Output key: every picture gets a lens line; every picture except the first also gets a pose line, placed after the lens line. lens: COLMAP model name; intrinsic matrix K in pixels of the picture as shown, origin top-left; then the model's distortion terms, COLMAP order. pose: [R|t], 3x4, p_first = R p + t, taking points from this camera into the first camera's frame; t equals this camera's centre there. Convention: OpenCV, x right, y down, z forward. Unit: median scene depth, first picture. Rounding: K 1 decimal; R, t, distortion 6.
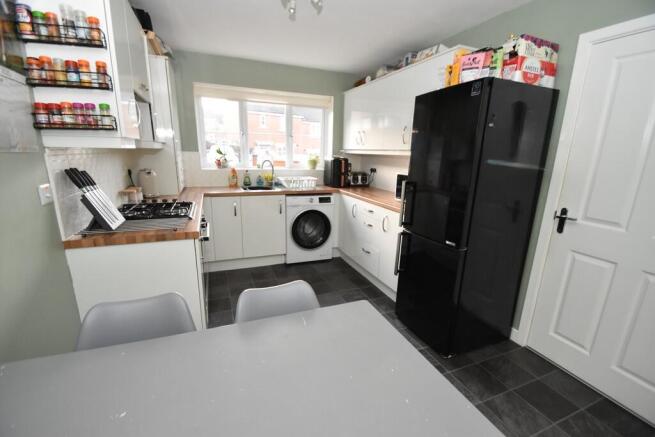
lens RADIAL K [[283.6, 0, 330.1], [0, 283.6, 220.4], [0, 0, 1]] dist [-0.018819, -0.006283]
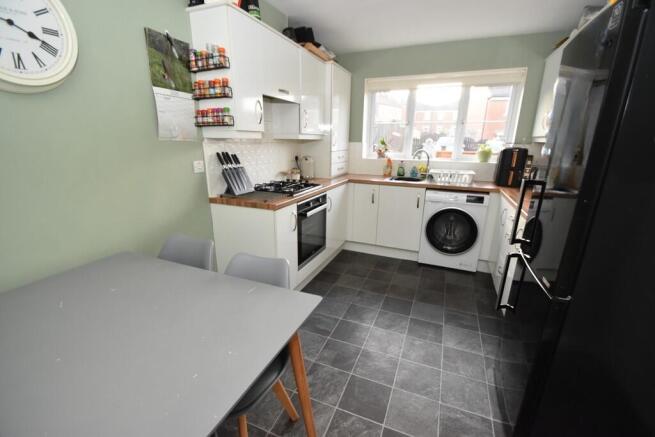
lens RADIAL K [[283.6, 0, 328.4], [0, 283.6, 222.5], [0, 0, 1]] dist [-0.018819, -0.006283]
pose [[0.705886, 0.176133, -0.686077, 0.292996], [-0.155091, 0.983520, 0.092925, -0.018914], [0.691138, 0.040809, 0.721570, 0.138641]]
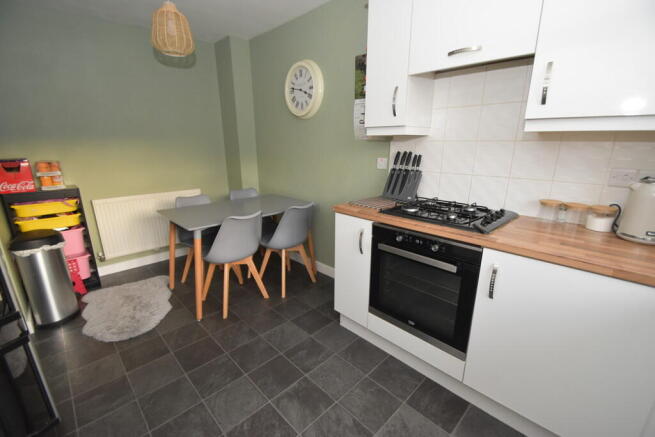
lens RADIAL K [[283.6, 0, 330.7], [0, 283.6, 224.5], [0, 0, 1]] dist [-0.018819, -0.006283]
pose [[-0.923690, 0.076983, -0.375326, -0.012394], [-0.112753, 0.881608, 0.458317, -0.224720], [0.366173, 0.465662, -0.805652, 1.038174]]
